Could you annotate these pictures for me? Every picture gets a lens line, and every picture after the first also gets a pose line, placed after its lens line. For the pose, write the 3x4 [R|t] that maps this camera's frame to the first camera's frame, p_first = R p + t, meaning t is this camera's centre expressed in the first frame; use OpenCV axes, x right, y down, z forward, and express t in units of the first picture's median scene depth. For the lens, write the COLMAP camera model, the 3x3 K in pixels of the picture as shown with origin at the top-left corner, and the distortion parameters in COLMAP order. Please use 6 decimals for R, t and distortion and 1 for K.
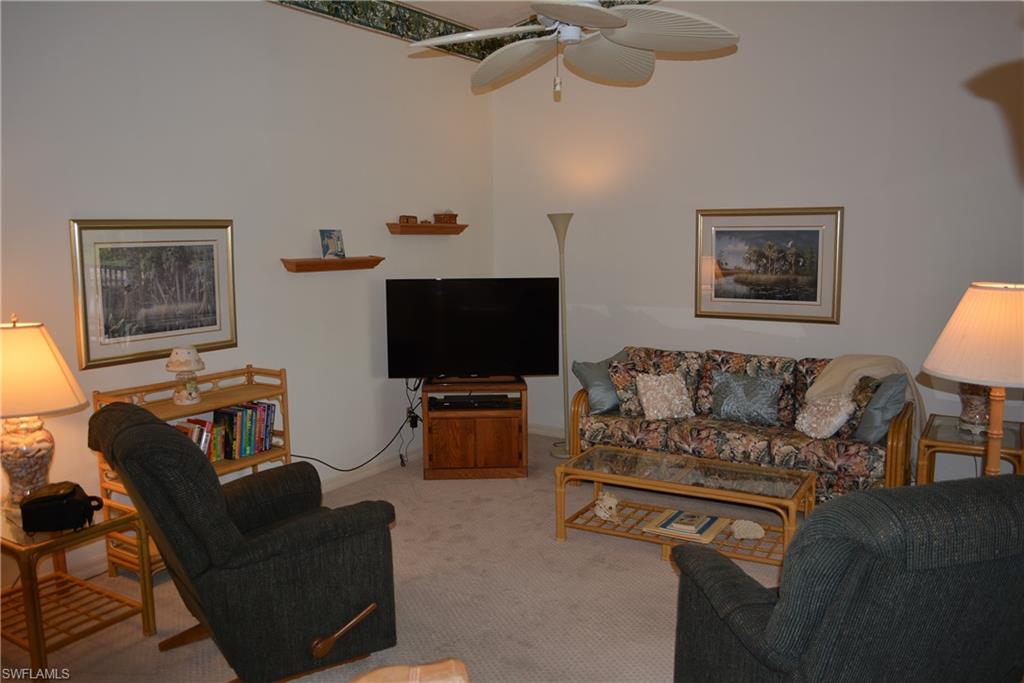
lens RADIAL K [[808.6, 0, 512.0], [0, 808.6, 341.5], [0, 0, 1]] dist [-0.078394, 0.005000]
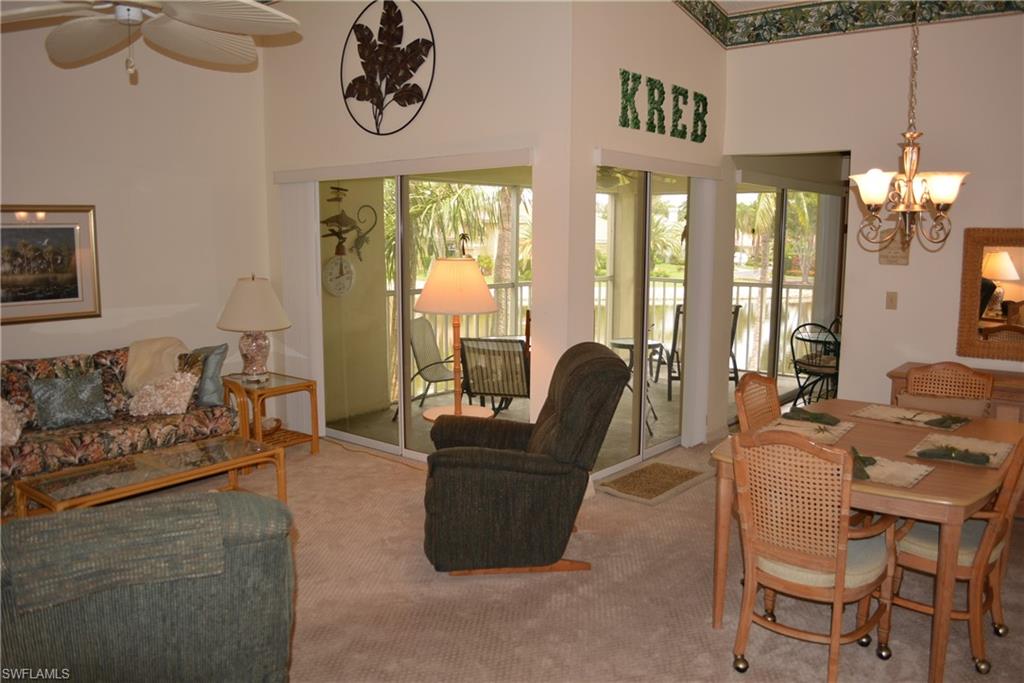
lens RADIAL K [[808.6, 0, 512.0], [0, 808.6, 341.5], [0, 0, 1]] dist [-0.078394, 0.005000]
pose [[0.151609, -0.129612, 0.979906, -0.530975], [0.129958, 0.985373, 0.110228, -0.034195], [-0.979860, 0.110635, 0.166235, 0.300582]]
